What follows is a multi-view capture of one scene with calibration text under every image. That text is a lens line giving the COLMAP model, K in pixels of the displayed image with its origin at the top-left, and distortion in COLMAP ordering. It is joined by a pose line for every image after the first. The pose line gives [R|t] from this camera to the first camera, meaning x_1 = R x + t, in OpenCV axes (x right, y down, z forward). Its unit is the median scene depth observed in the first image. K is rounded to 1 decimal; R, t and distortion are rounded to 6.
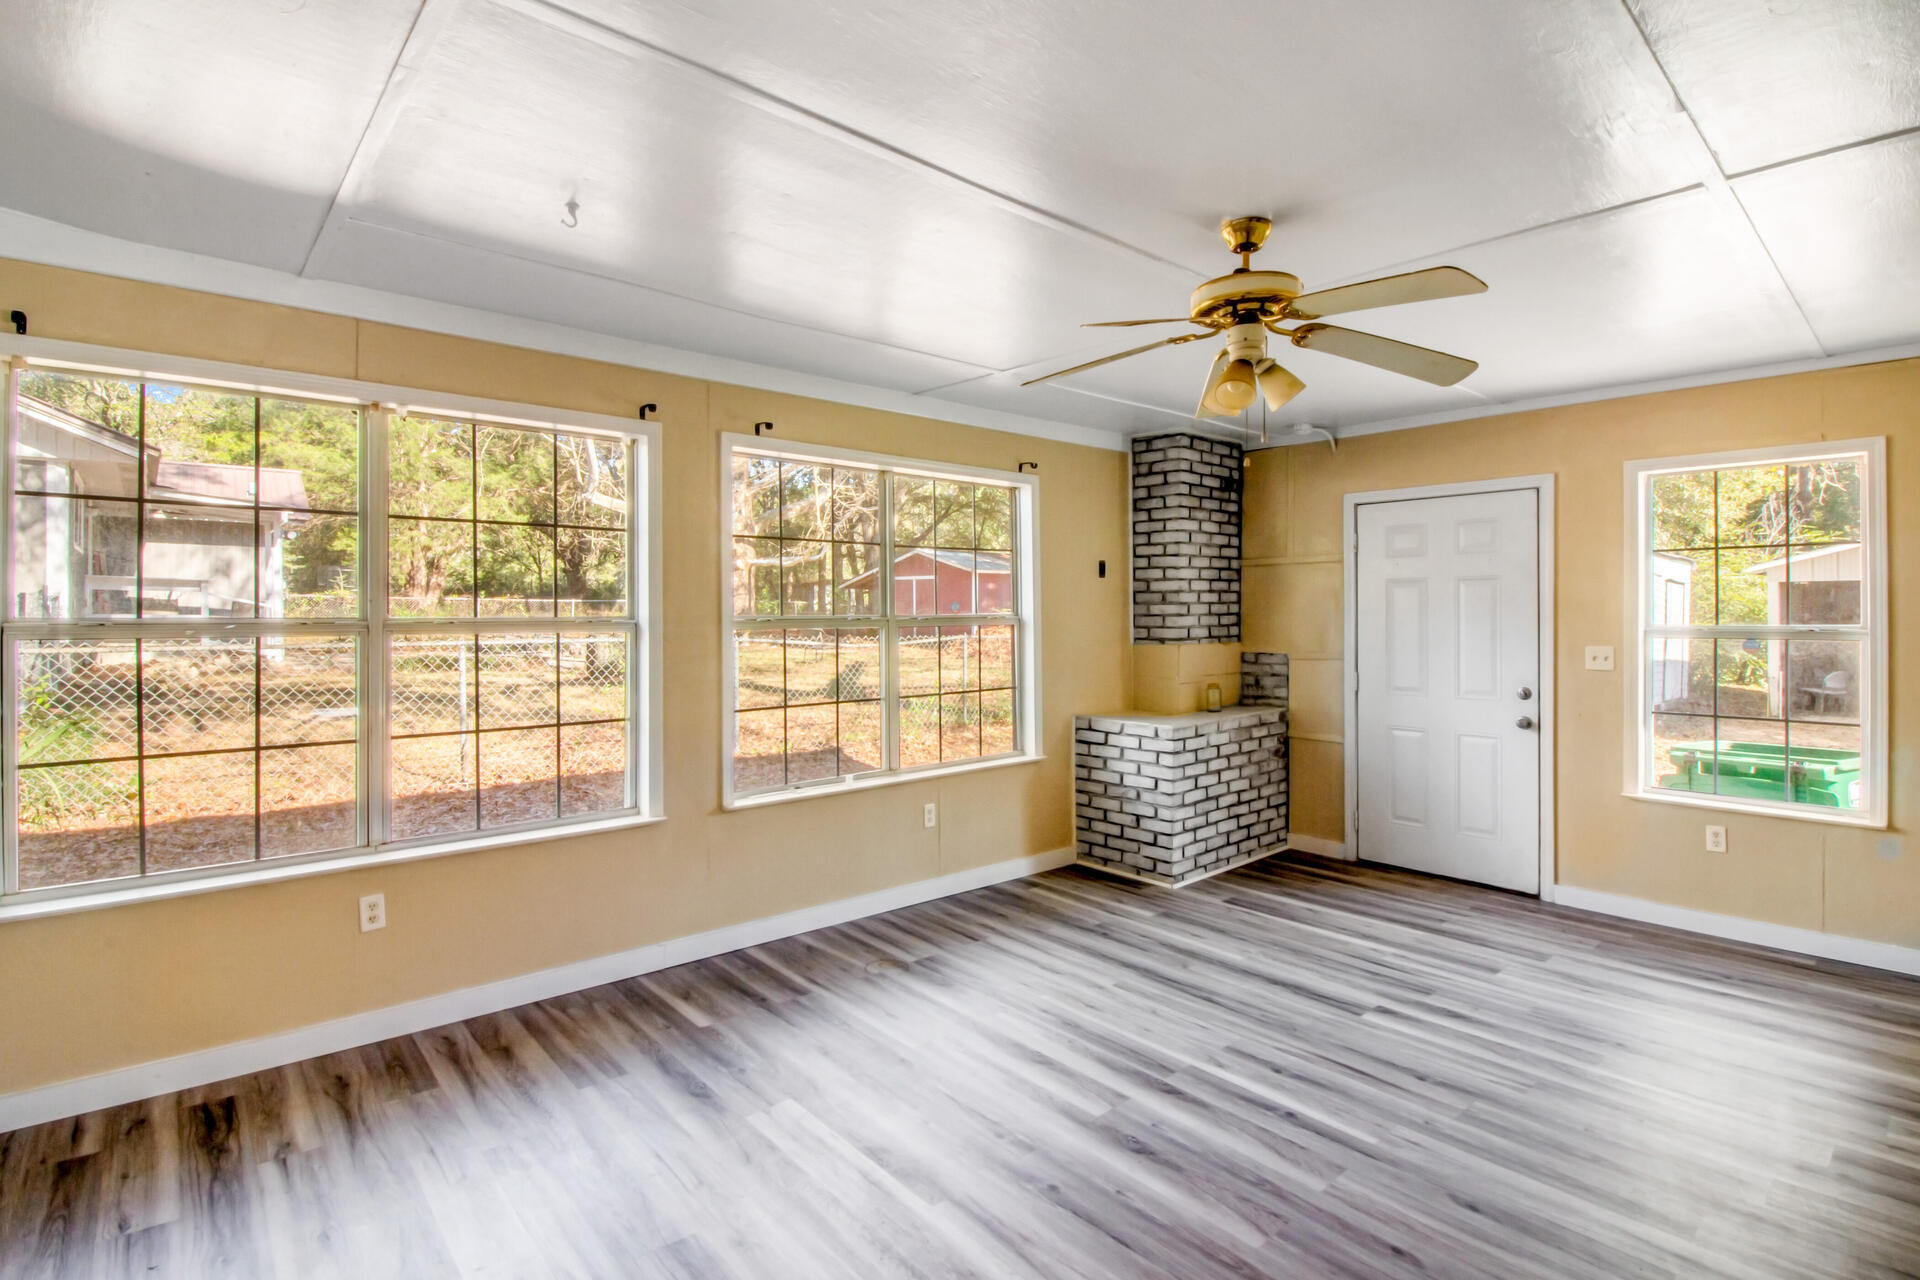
lens RADIAL K [[919.2, 0, 990.8], [0, 919.2, 611.7], [0, 0, 1]] dist [-0.001266, -0.008696]
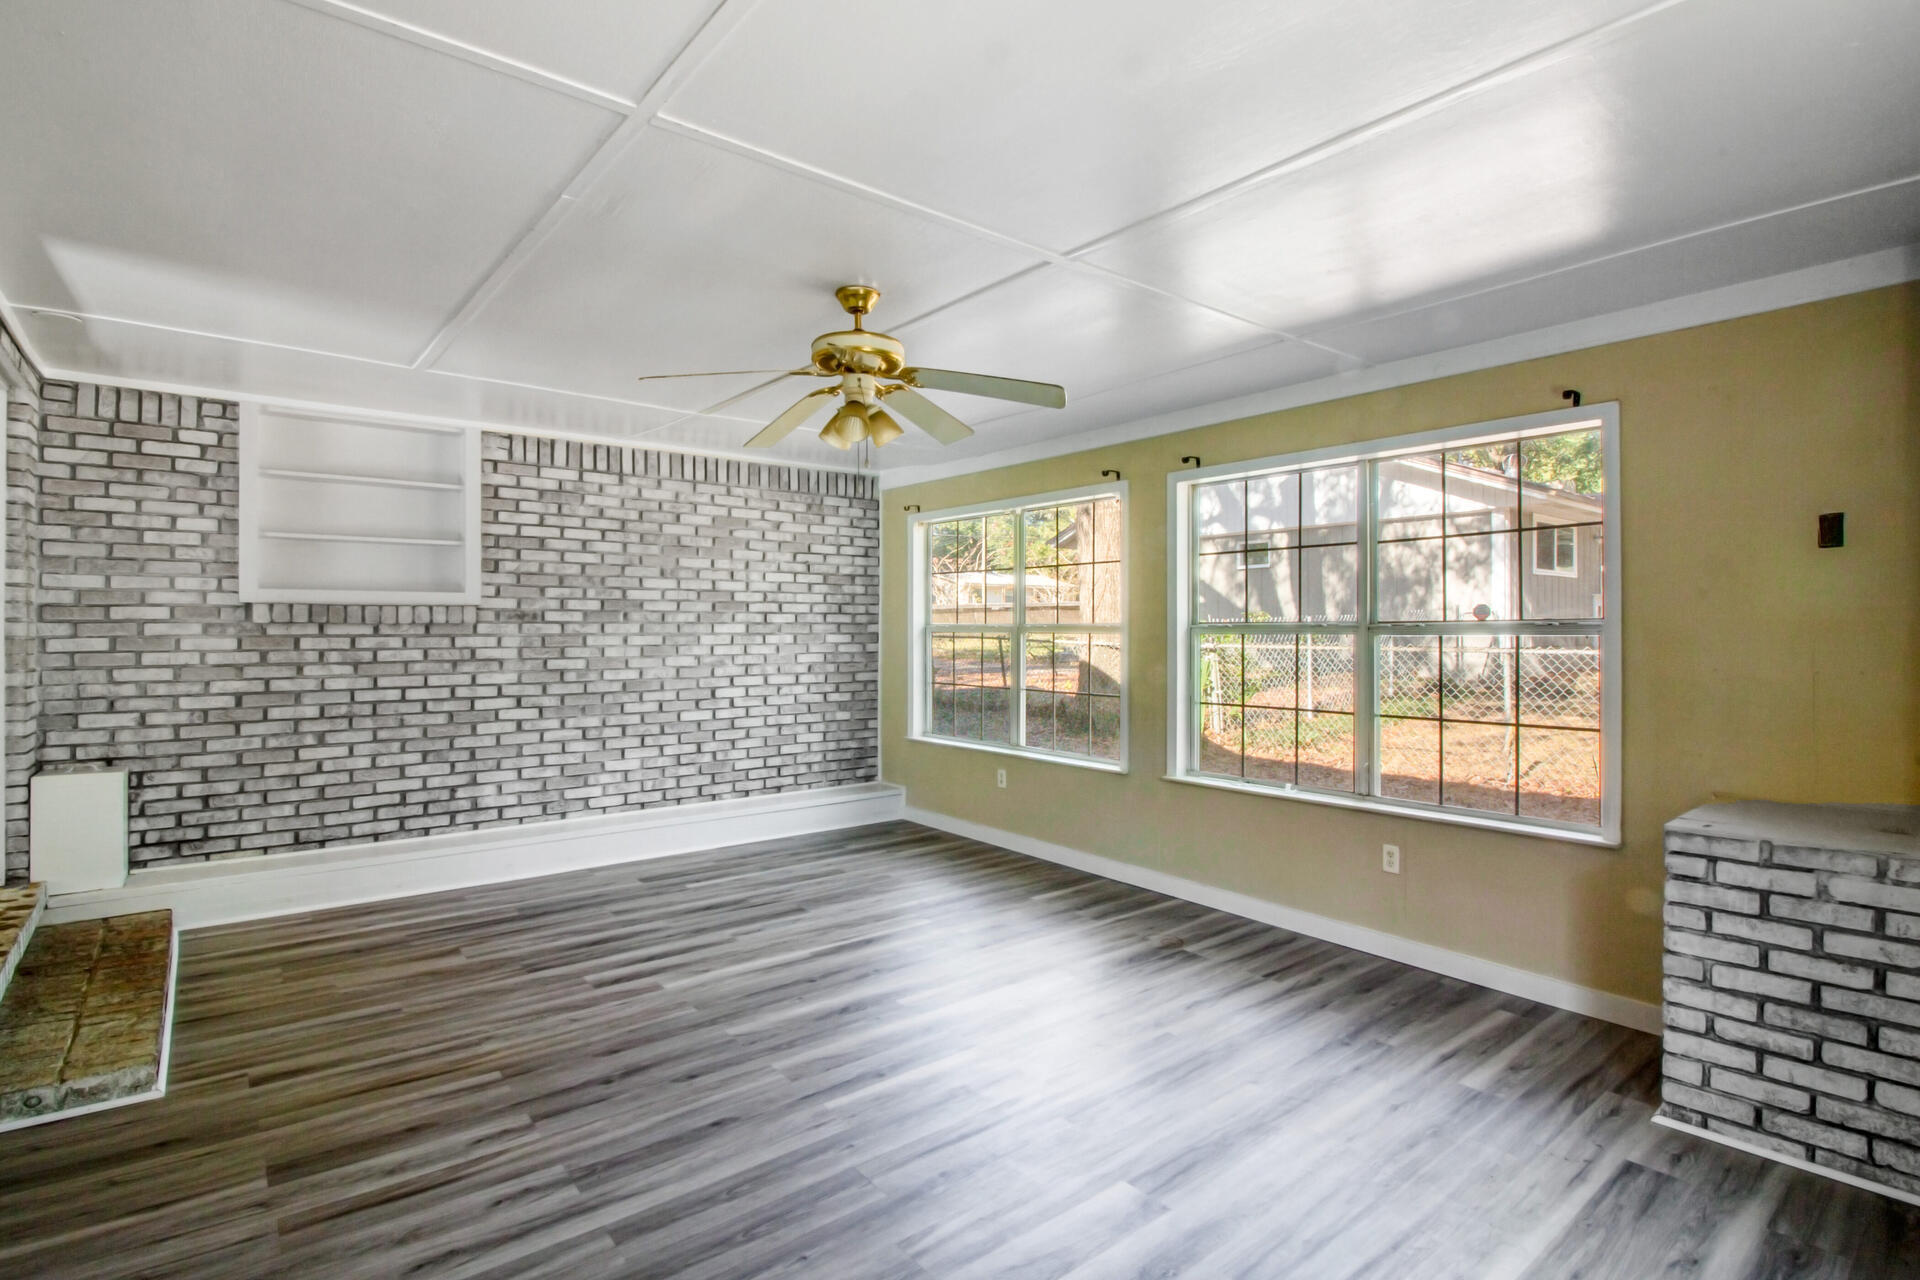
lens RADIAL K [[919.2, 0, 957.1], [0, 919.2, 634.1], [0, 0, 1]] dist [-0.001266, -0.008696]
pose [[-0.046978, 0.006969, -0.998872, 0.752966], [0.001372, 0.999975, 0.006912, 0.008994], [0.998895, -0.001046, -0.046986, 0.611032]]
